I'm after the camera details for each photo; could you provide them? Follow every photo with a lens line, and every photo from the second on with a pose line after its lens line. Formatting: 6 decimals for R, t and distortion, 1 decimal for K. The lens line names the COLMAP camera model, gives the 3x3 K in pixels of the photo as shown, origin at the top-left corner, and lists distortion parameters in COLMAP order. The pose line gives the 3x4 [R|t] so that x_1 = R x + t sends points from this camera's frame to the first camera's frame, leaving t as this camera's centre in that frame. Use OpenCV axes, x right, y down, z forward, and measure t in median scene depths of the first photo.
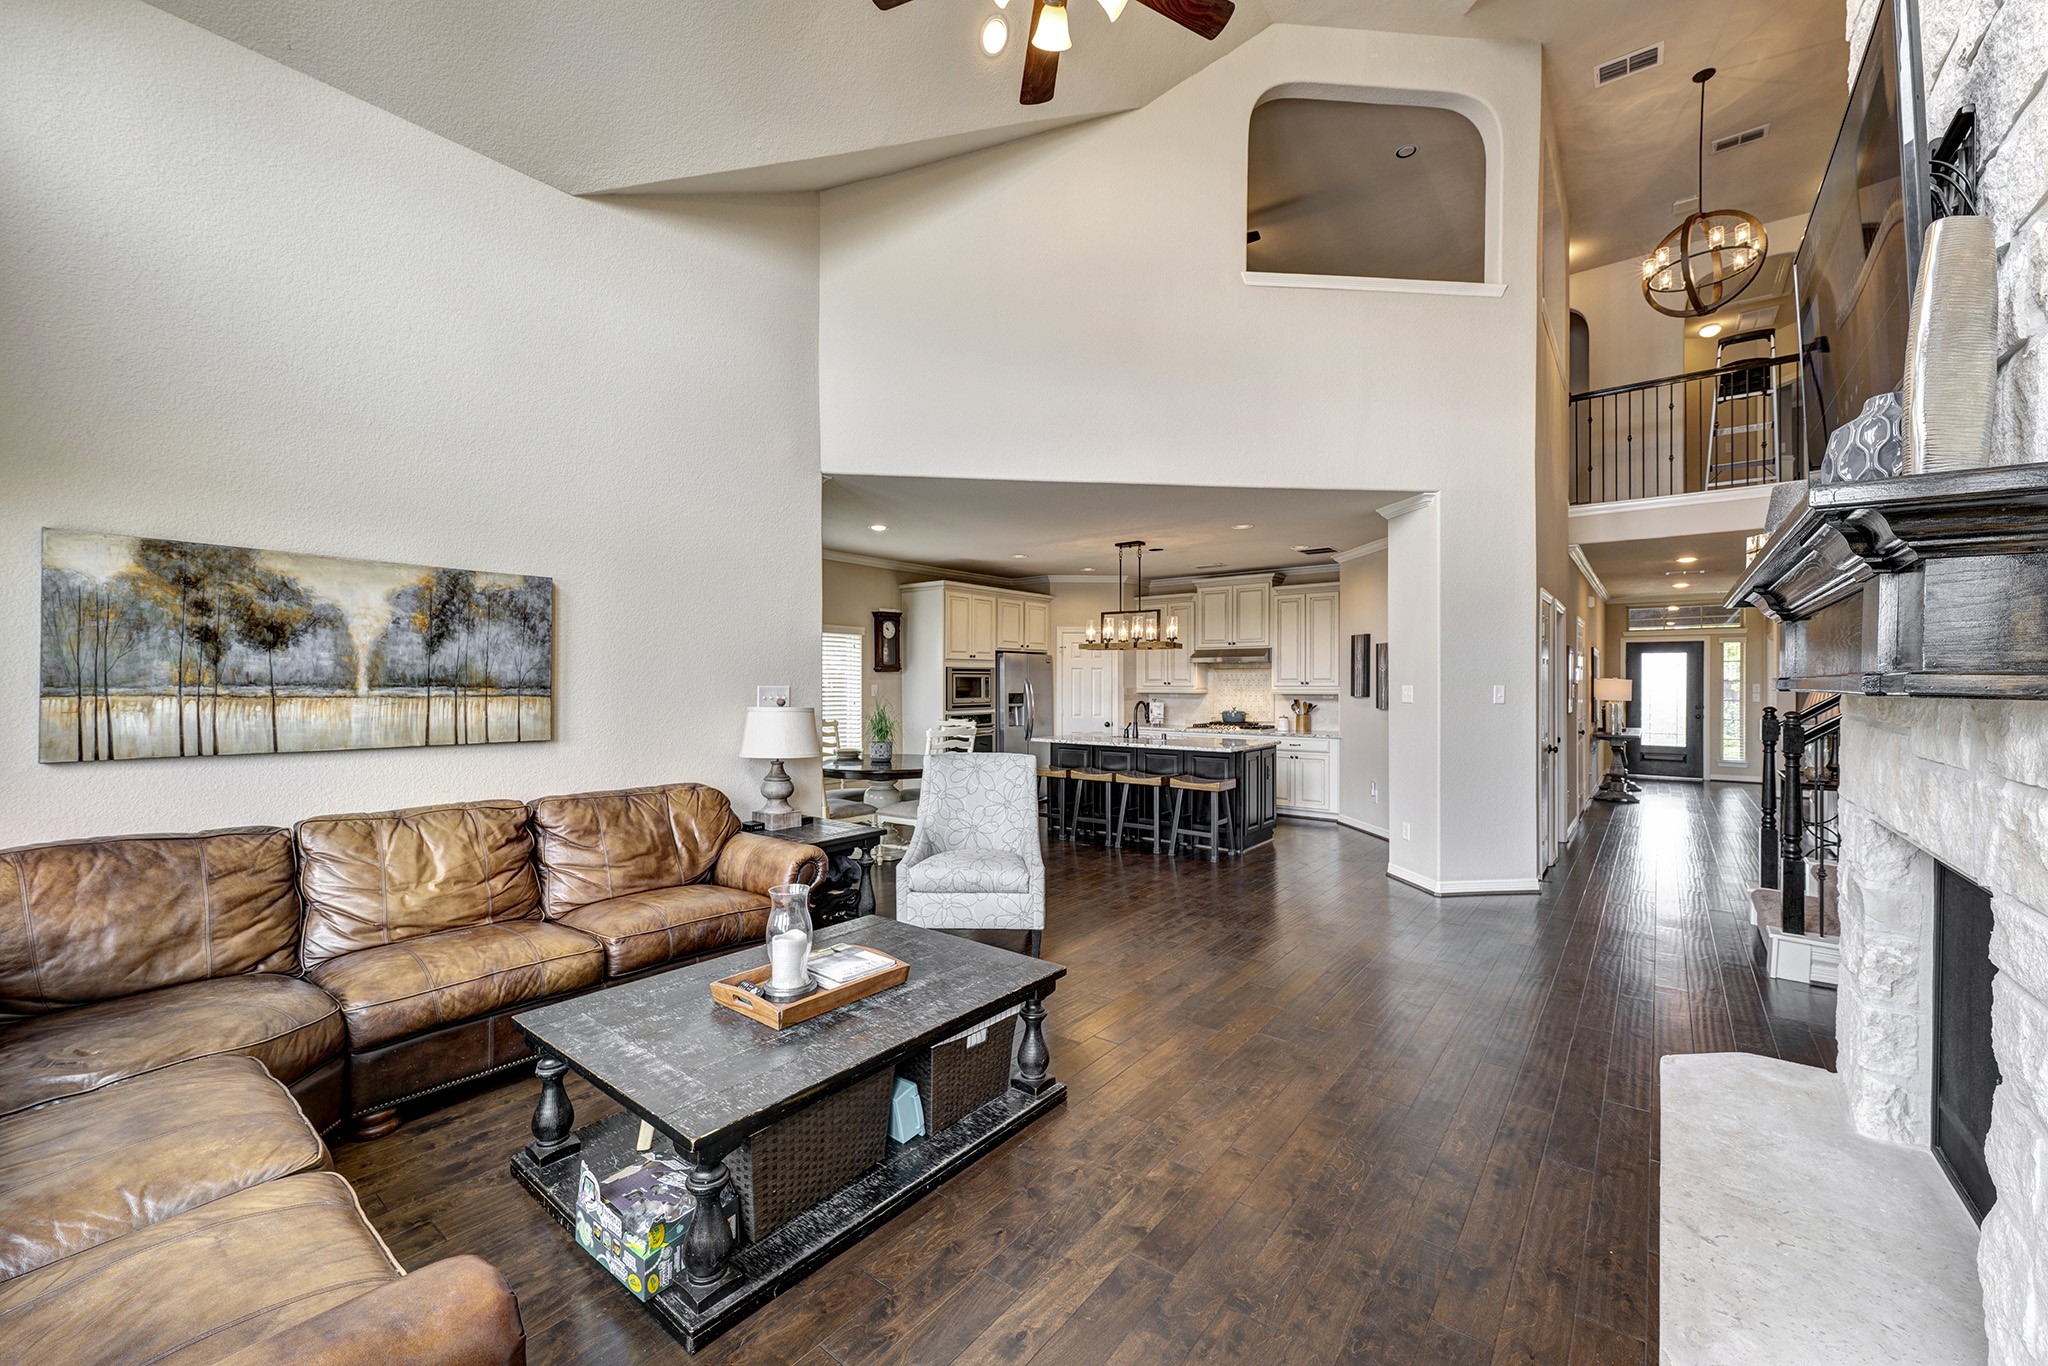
lens RADIAL K [[792.9, 0, 1024.0], [0, 792.9, 683.0], [0, 0, 1]] dist [0.000062, 0.000011]
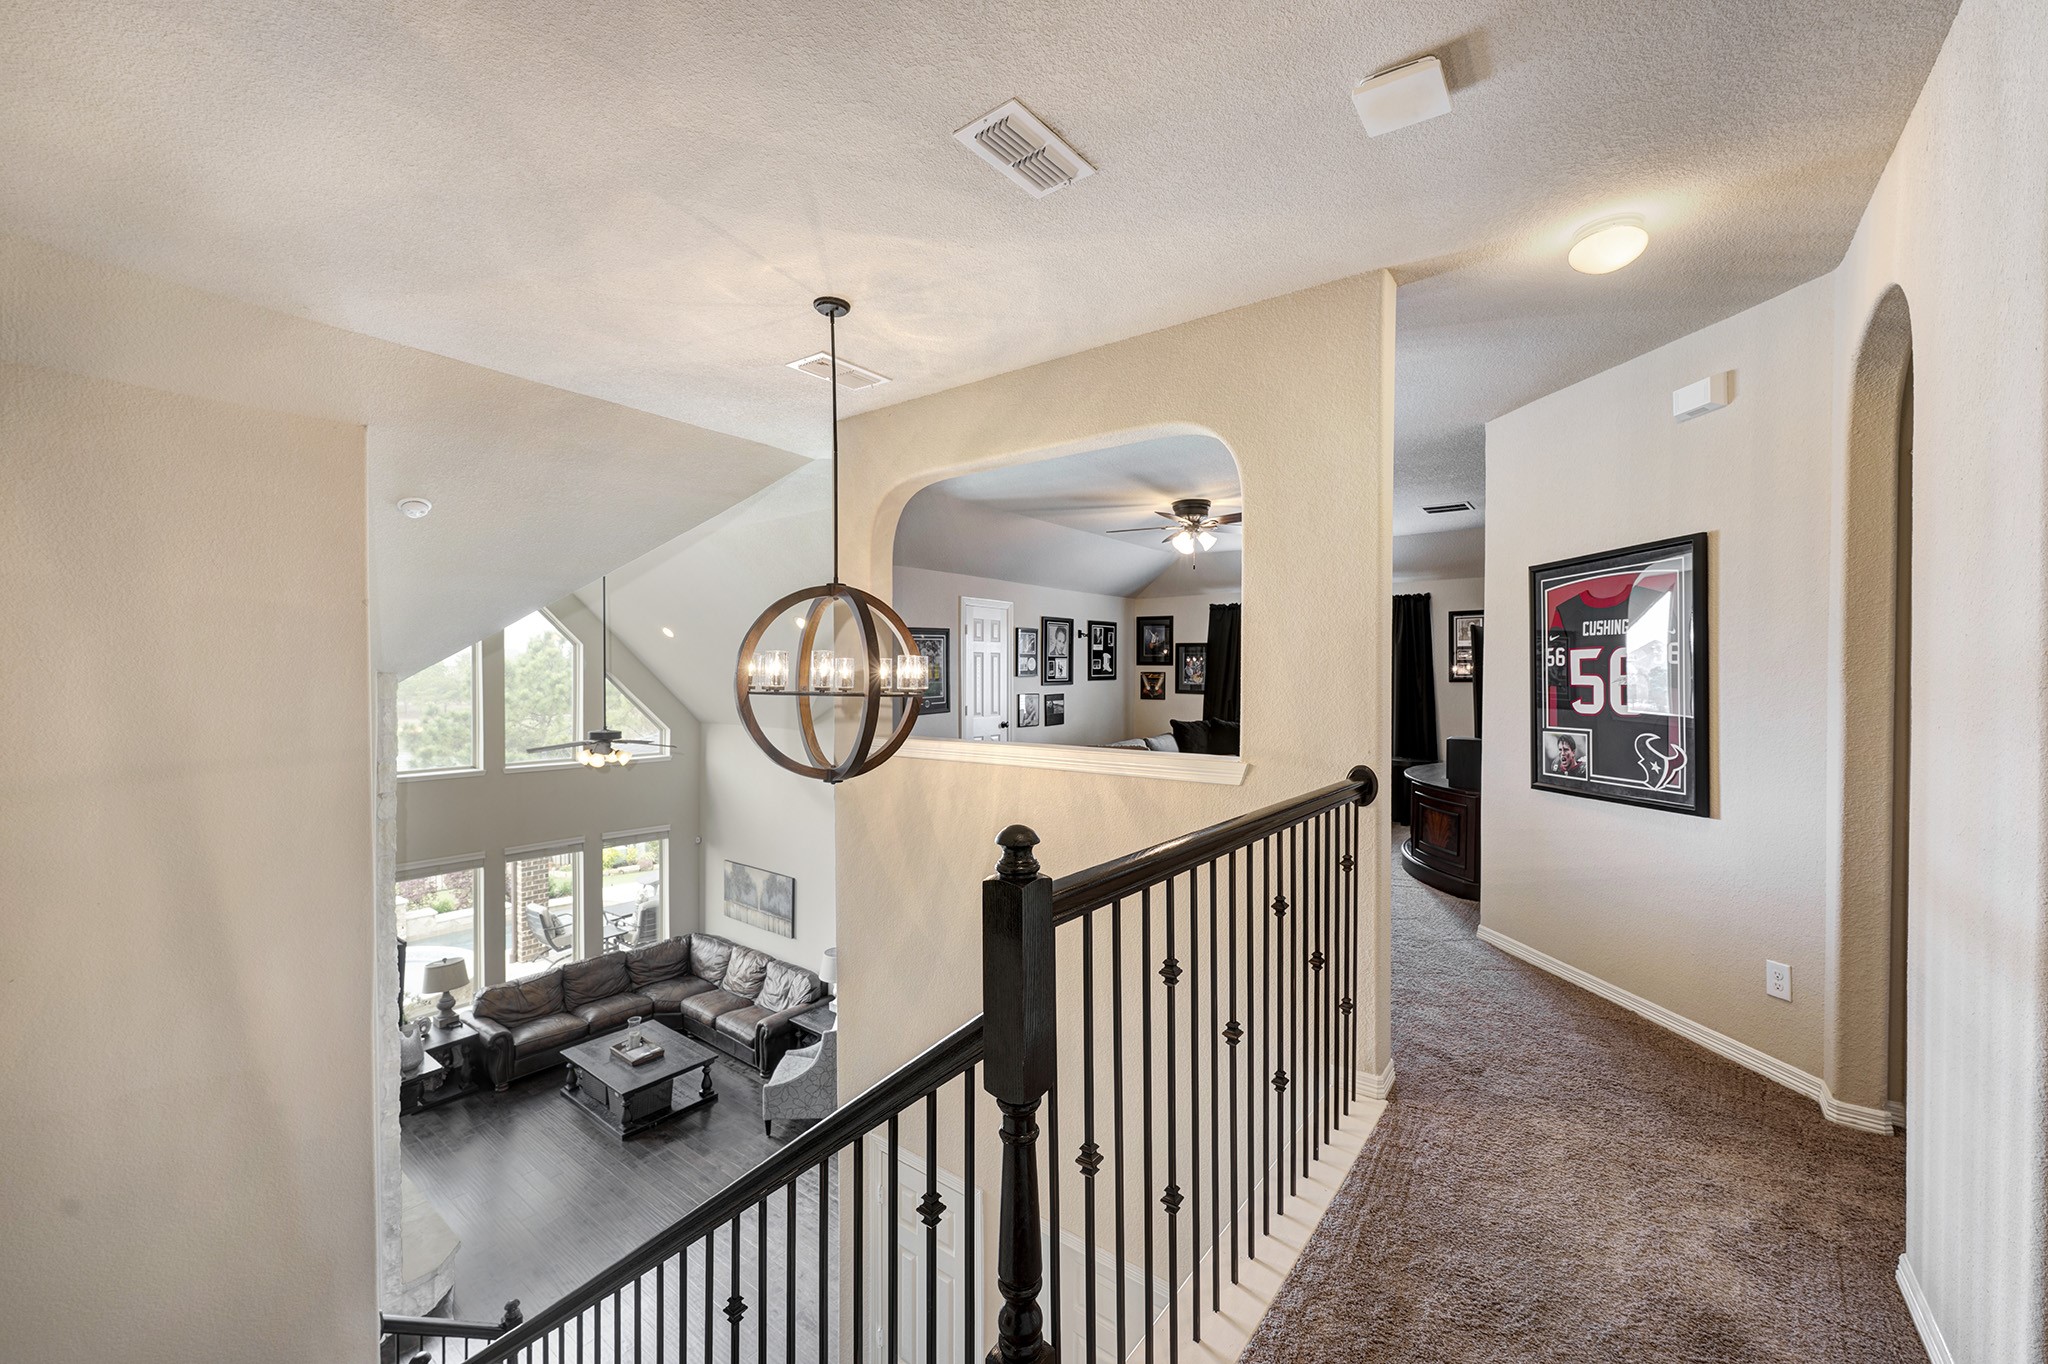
lens RADIAL K [[814.2, 0, 1056.7], [0, 814.2, 724.6], [0, 0, 1]] dist [0.000451, 0.000065]
pose [[0.021224, 0.054618, -0.998282, 2.133250], [-0.019815, 0.998334, 0.054199, -0.827715], [0.999578, 0.018631, 0.022271, 1.875489]]
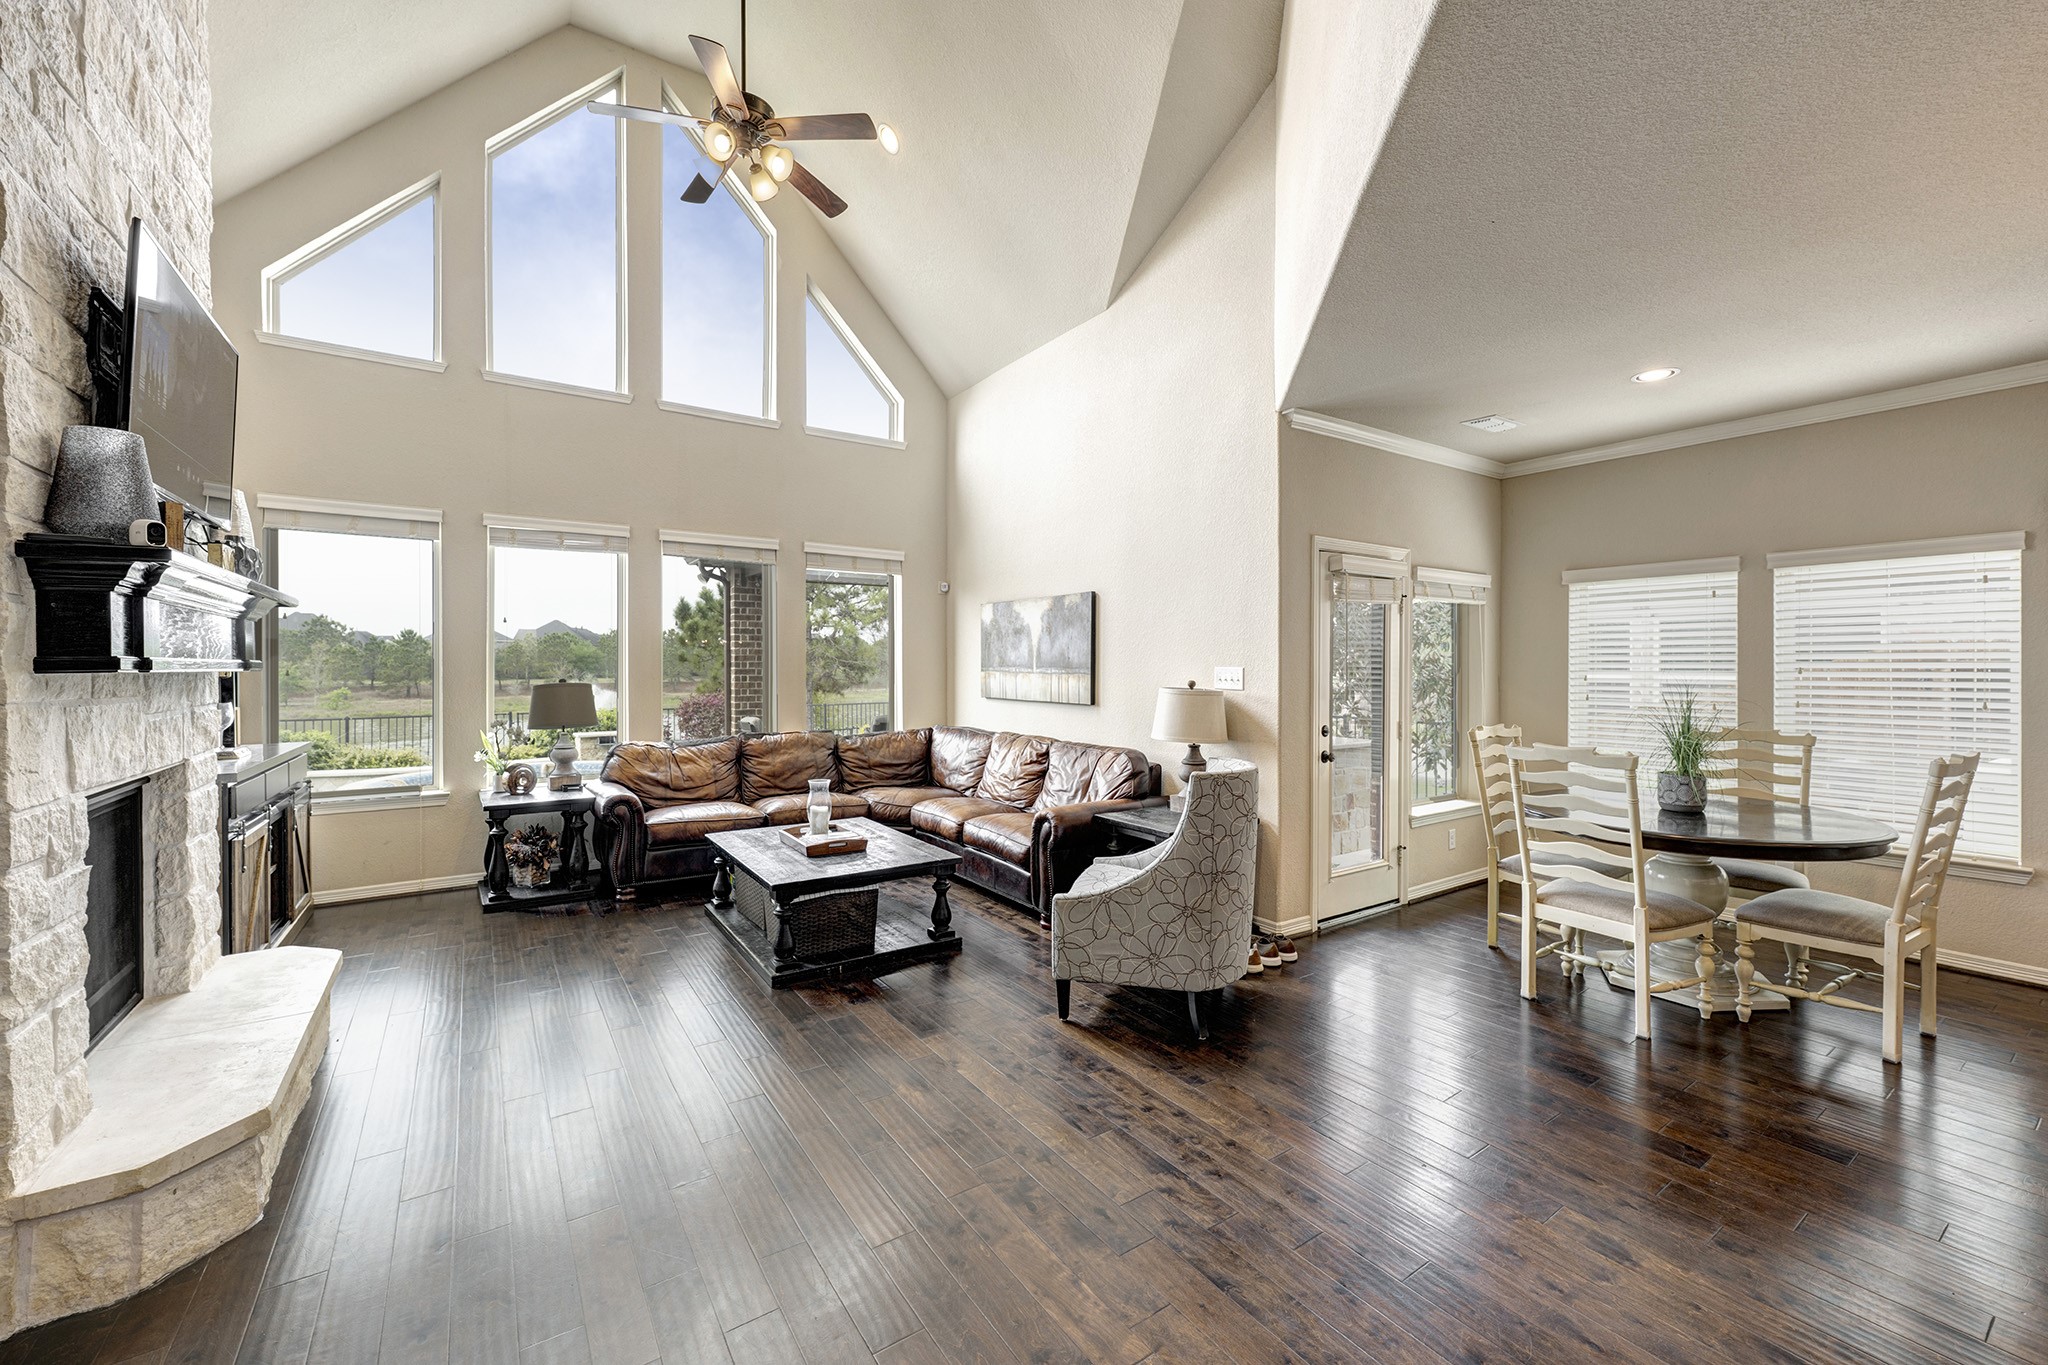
lens RADIAL K [[844.1, 0, 1024.3], [0, 844.1, 665.6], [0, 0, 1]] dist [-0.000140, 0.000016]
pose [[-0.323574, -0.002515, -0.946200, 0.925663], [0.000841, 0.999995, -0.002945, 0.006872], [0.946203, -0.001748, -0.323570, 1.441587]]
